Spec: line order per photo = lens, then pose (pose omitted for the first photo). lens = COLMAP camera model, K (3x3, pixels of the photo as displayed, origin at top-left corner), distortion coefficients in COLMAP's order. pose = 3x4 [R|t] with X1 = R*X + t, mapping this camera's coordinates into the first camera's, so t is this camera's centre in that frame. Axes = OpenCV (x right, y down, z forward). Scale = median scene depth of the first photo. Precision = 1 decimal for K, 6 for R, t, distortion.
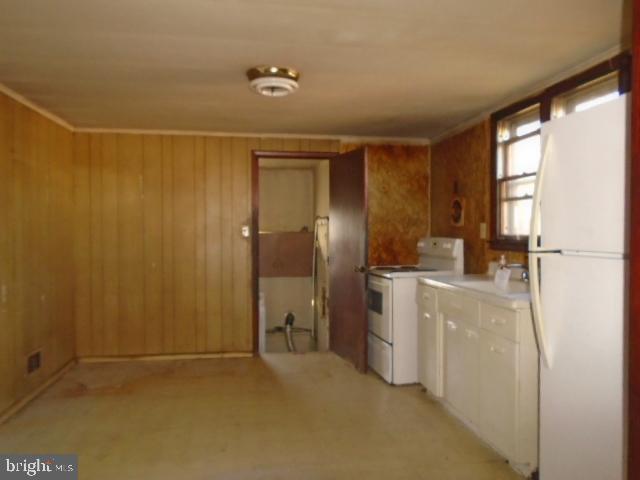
lens RADIAL K [[494.9, 0, 320.2], [0, 494.9, 238.6], [0, 0, 1]] dist [0.002433, -0.000780]
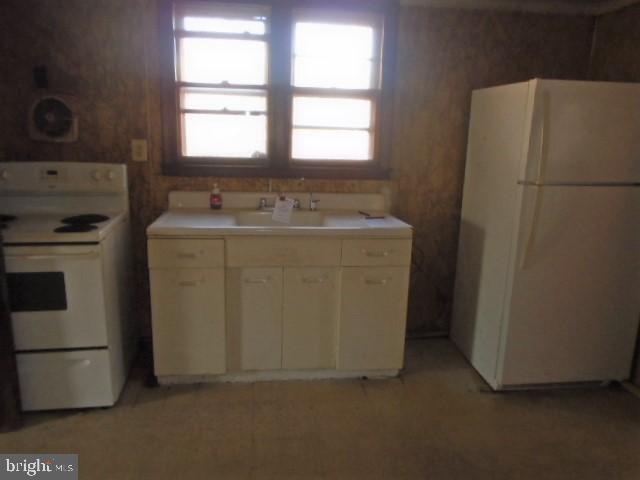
lens RADIAL K [[494.9, 0, 320.1], [0, 494.9, 240.9], [0, 0, 1]] dist [0.002433, -0.000780]
pose [[0.020274, -0.219331, 0.975440, -0.429021], [-0.015985, 0.975444, 0.219665, -0.053484], [-0.999667, -0.020046, 0.016270, 0.760539]]
